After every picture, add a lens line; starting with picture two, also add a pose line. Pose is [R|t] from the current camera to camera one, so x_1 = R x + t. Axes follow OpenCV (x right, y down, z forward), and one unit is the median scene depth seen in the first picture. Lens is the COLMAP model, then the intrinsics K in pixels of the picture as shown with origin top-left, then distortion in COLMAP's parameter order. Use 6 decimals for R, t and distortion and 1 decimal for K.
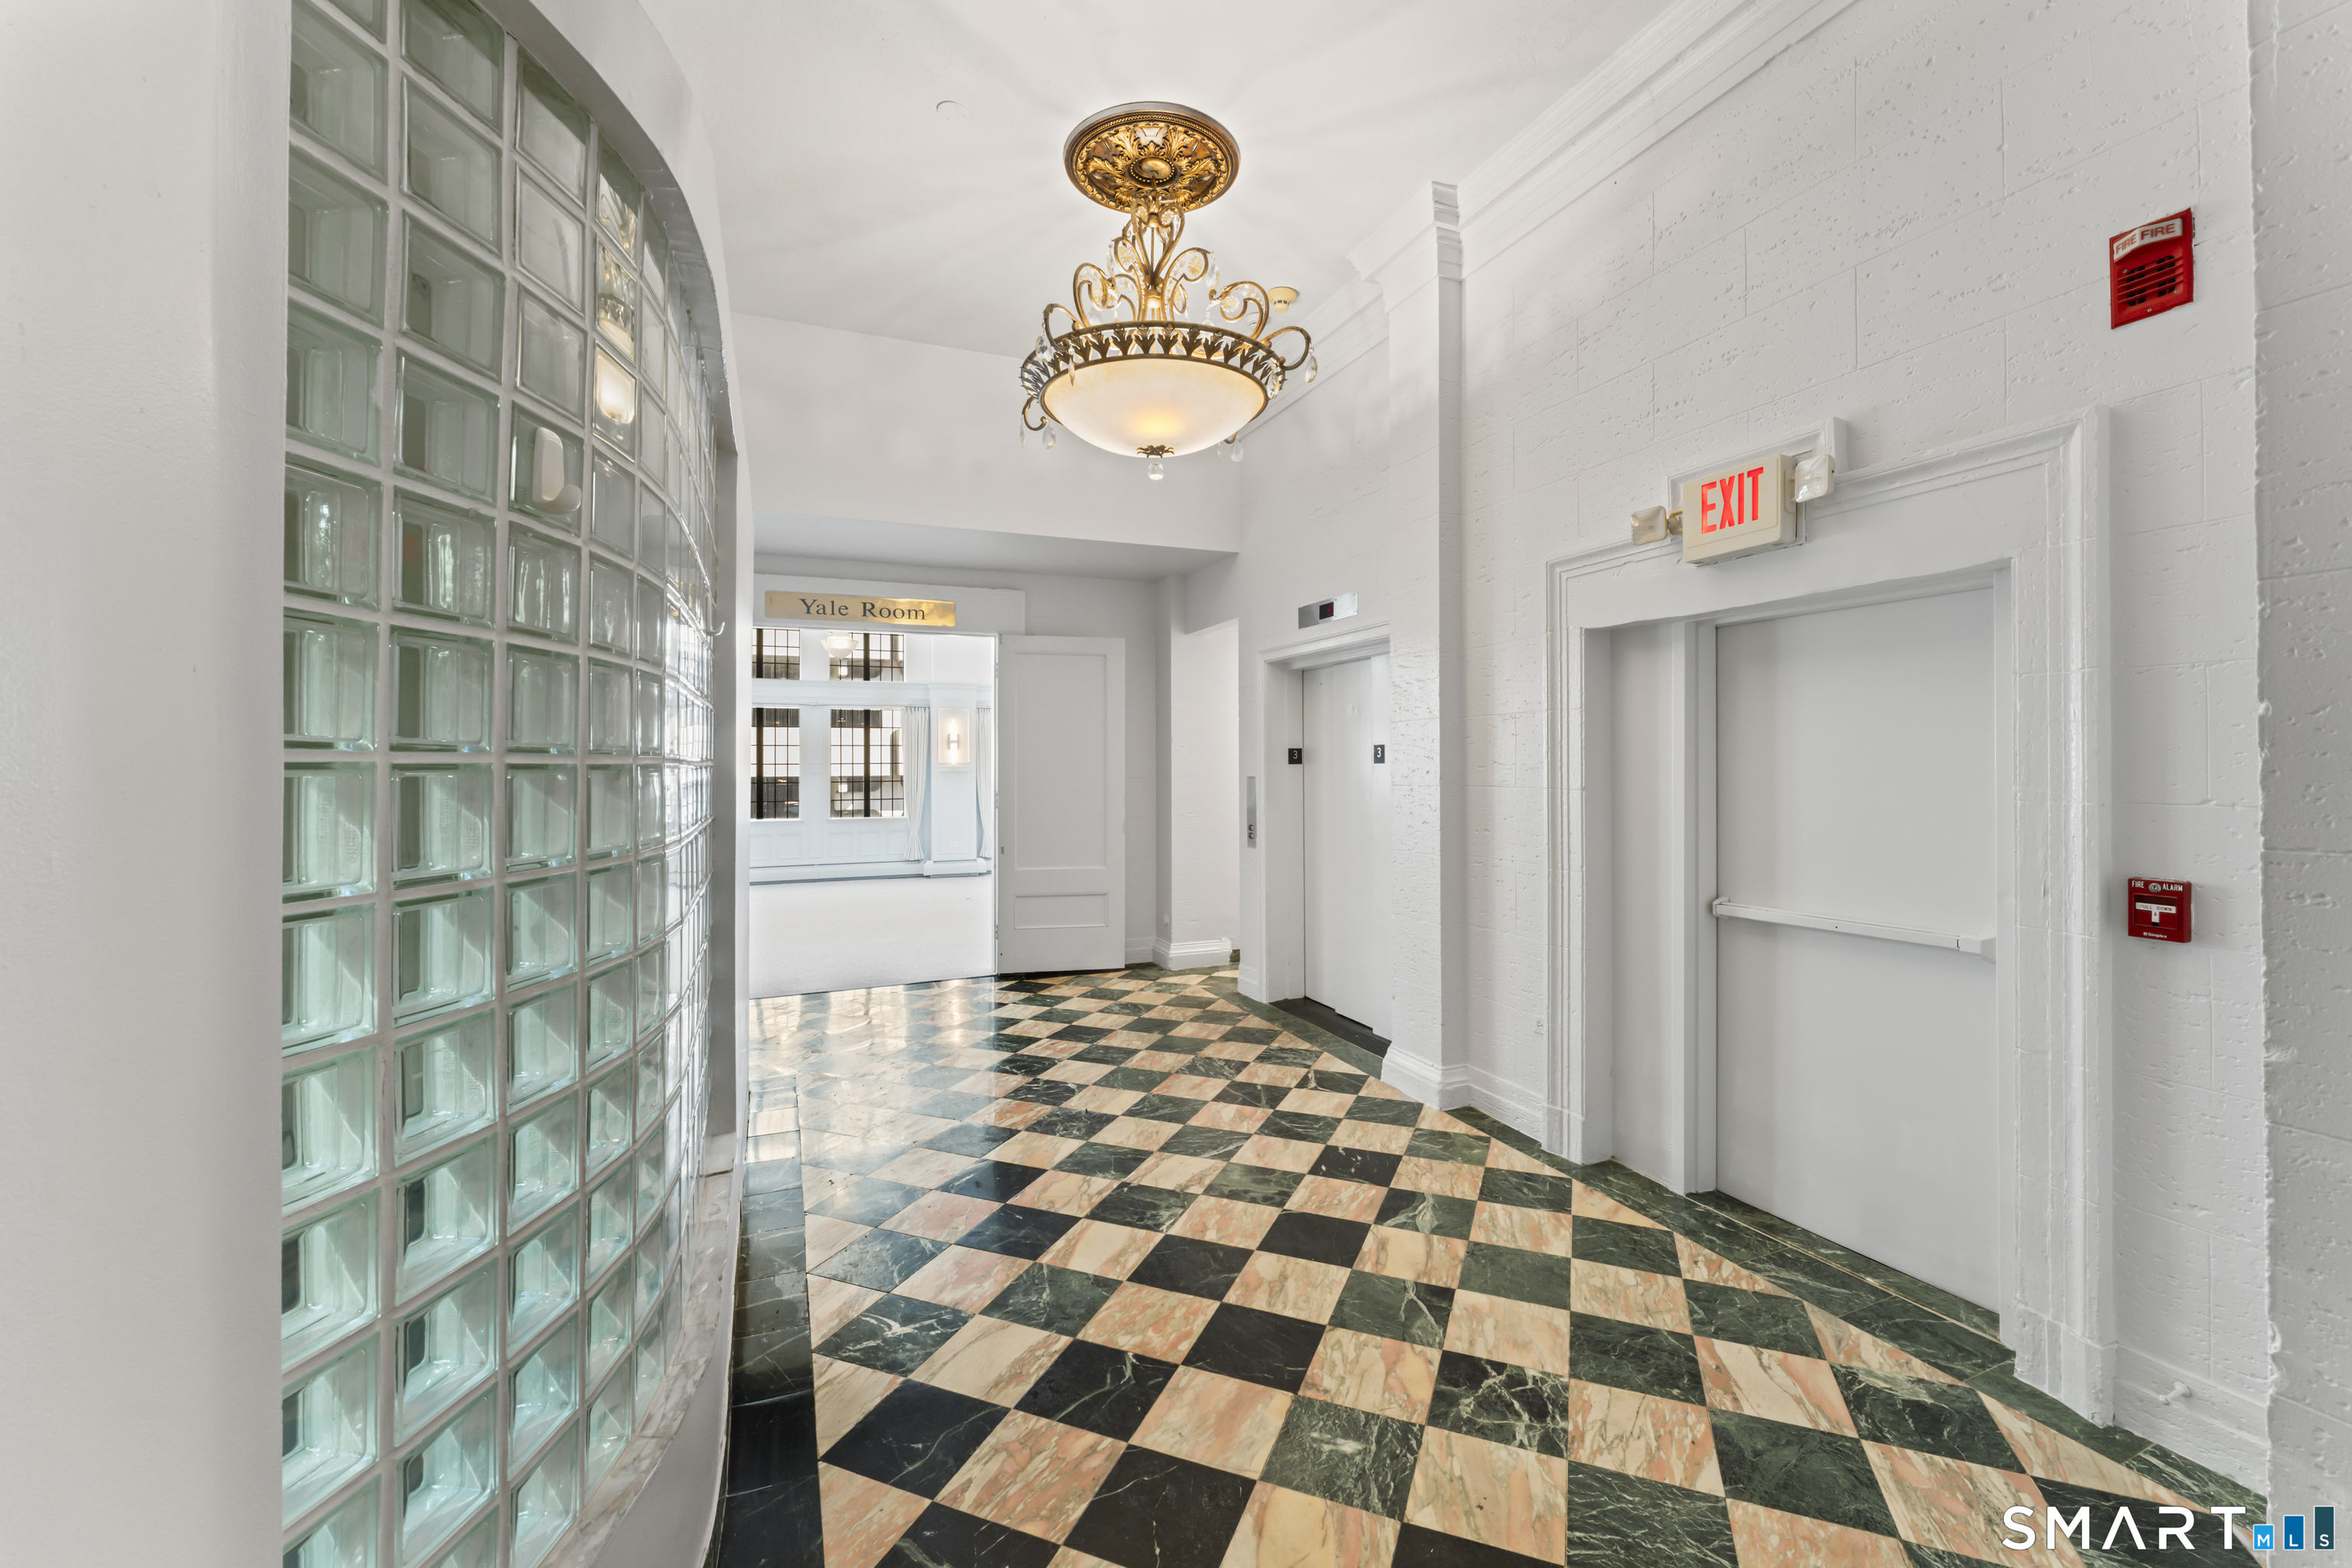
lens RADIAL K [[951.6, 0, 1178.5], [0, 951.6, 769.3], [0, 0, 1]] dist [-0.001889, -0.000564]
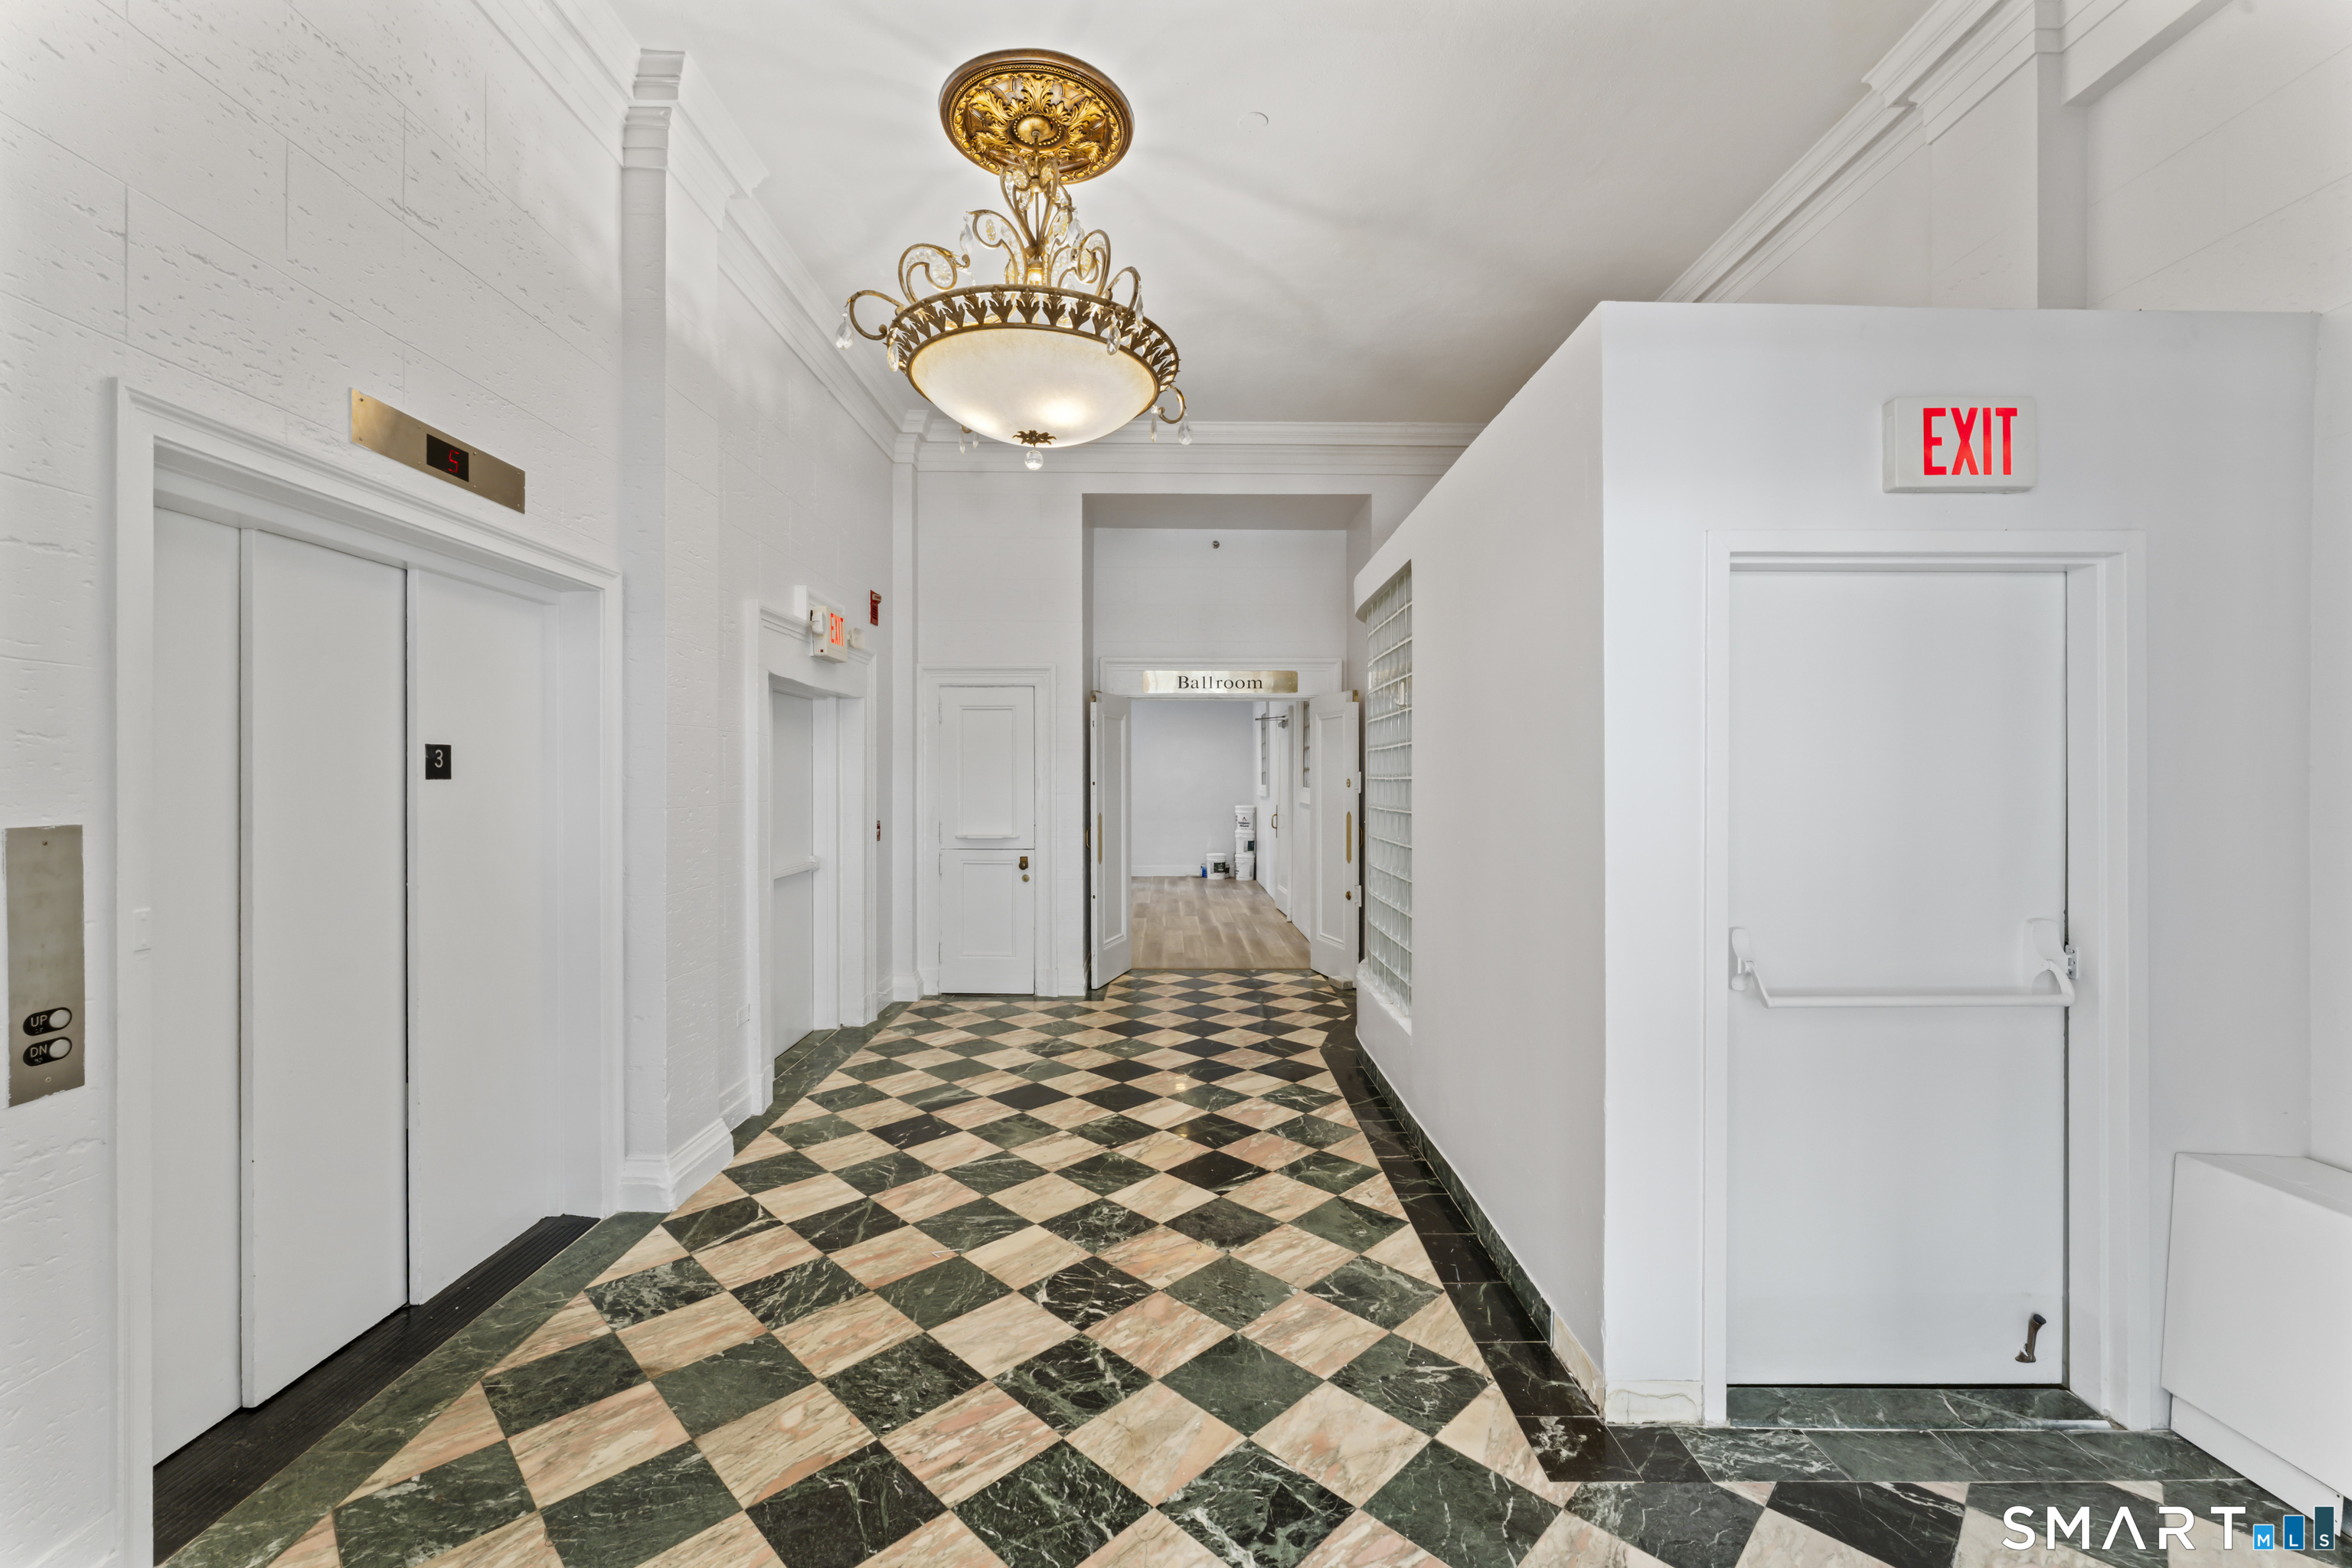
lens RADIAL K [[951.6, 0, 1178.5], [0, 951.6, 769.3], [0, 0, 1]] dist [-0.001889, -0.000564]
pose [[-0.924474, 0.008253, 0.381155, -0.577756], [0.005928, 0.999956, -0.007273, -0.009444], [-0.381198, -0.004464, -0.924483, 2.052022]]
